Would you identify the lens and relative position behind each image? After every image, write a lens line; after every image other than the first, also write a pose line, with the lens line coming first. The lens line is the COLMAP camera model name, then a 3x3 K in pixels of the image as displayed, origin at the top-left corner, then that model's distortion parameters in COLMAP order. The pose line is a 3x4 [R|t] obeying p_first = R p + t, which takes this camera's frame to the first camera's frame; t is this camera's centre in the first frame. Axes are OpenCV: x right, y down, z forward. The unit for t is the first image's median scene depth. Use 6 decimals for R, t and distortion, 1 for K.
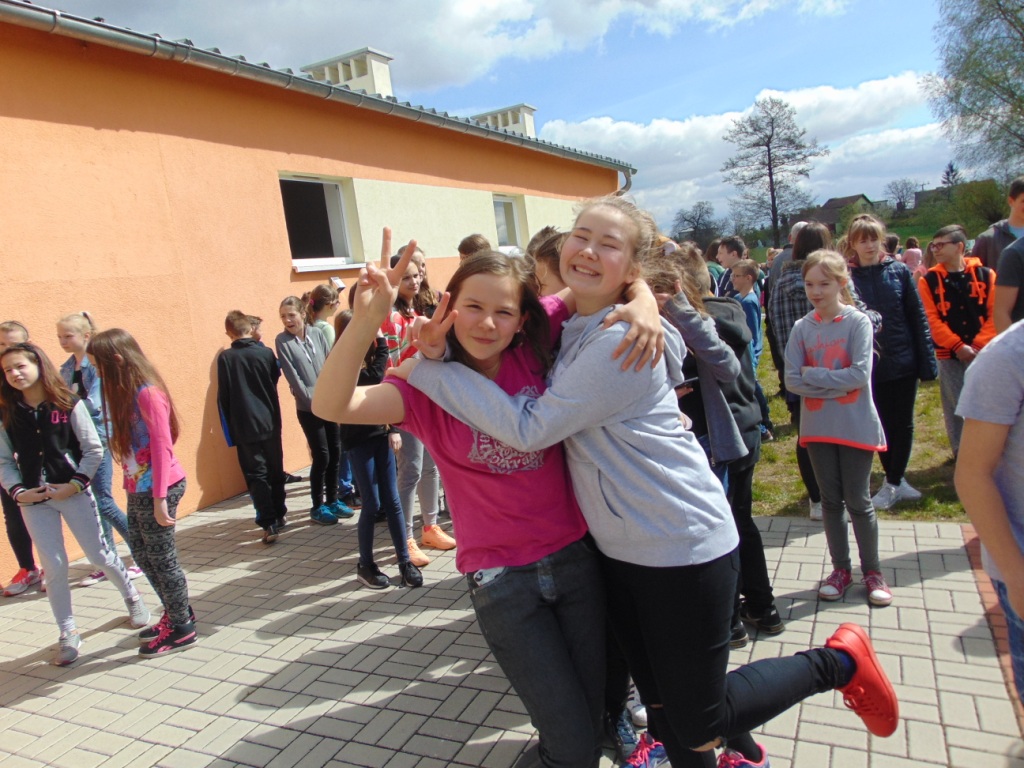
lens RADIAL K [[760.8, 0, 509.4], [0, 760.8, 378.1], [0, 0, 1]] dist [-0.038628, 0.073924]
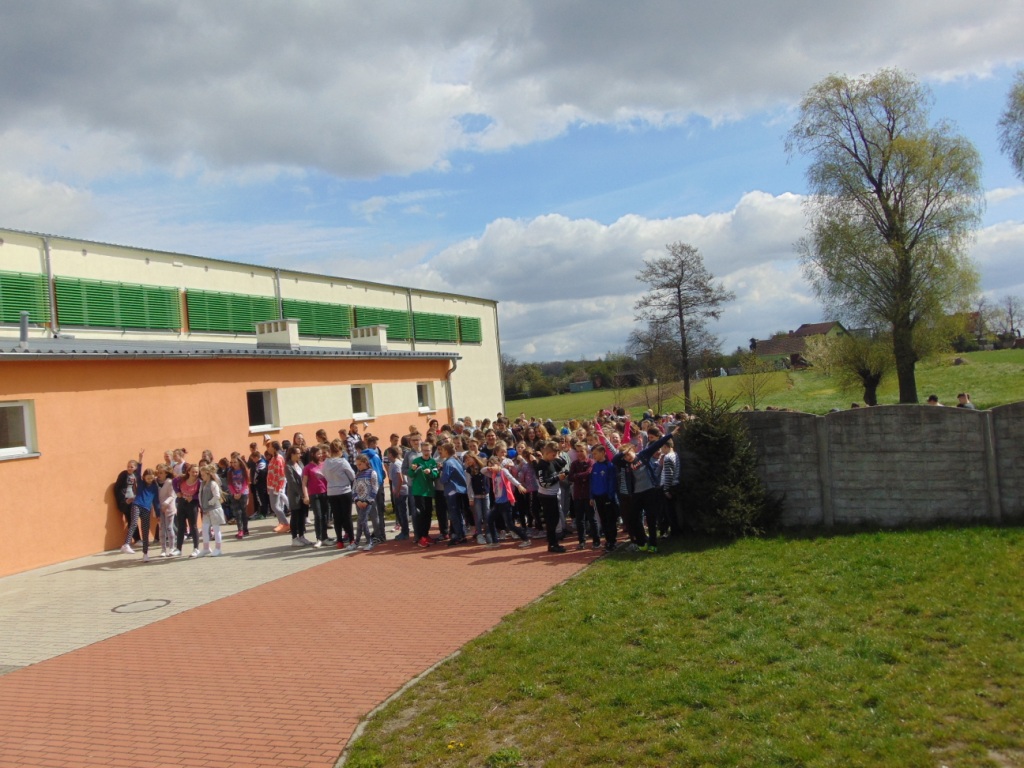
lens RADIAL K [[979.7, 0, 512.0], [0, 979.7, 384.0], [0, 0, 1]] dist [-0.118280, 0.260671]
pose [[0.996759, 0.044522, 0.067007, 0.038592], [-0.034608, 0.989196, -0.142455, 0.013692], [-0.072625, 0.139674, 0.987531, -0.250647]]
